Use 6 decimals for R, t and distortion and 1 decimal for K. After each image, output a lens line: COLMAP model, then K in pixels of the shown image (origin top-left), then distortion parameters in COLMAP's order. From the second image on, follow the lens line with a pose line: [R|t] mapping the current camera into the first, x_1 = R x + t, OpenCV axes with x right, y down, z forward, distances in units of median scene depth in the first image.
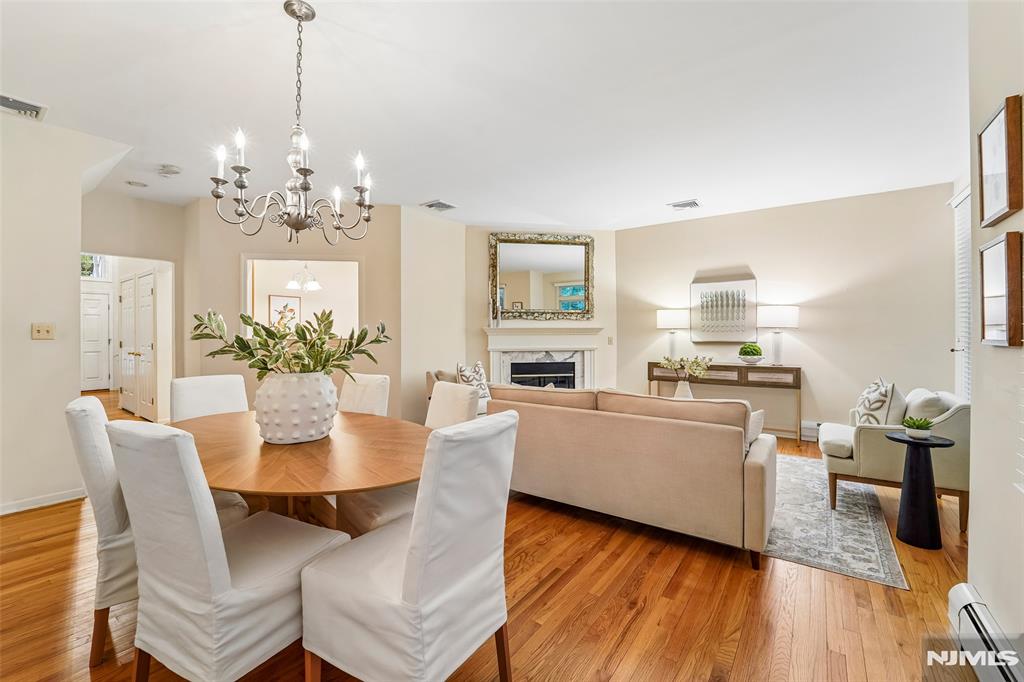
lens RADIAL K [[420.4, 0, 515.1], [0, 420.4, 333.7], [0, 0, 1]] dist [-0.018816, -0.001532]
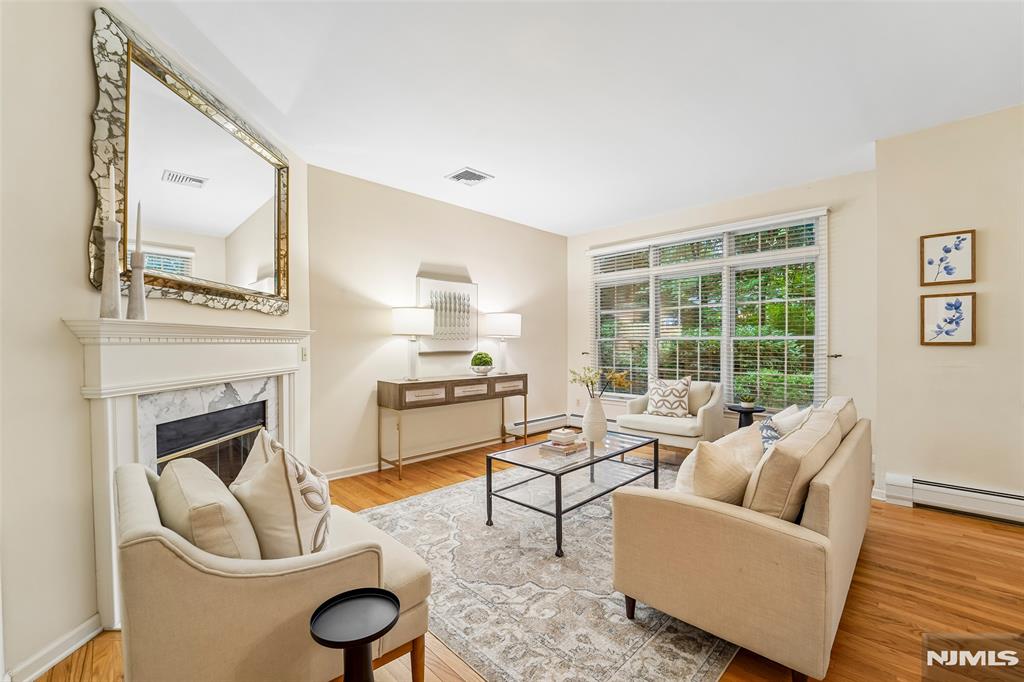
lens RADIAL K [[420.4, 0, 511.3], [0, 420.4, 347.5], [0, 0, 1]] dist [-0.018816, -0.001532]
pose [[0.173531, -0.007030, 0.984803, -0.326621], [0.004067, 0.999971, 0.006422, 0.005652], [-0.984820, 0.002890, 0.173554, 0.732569]]
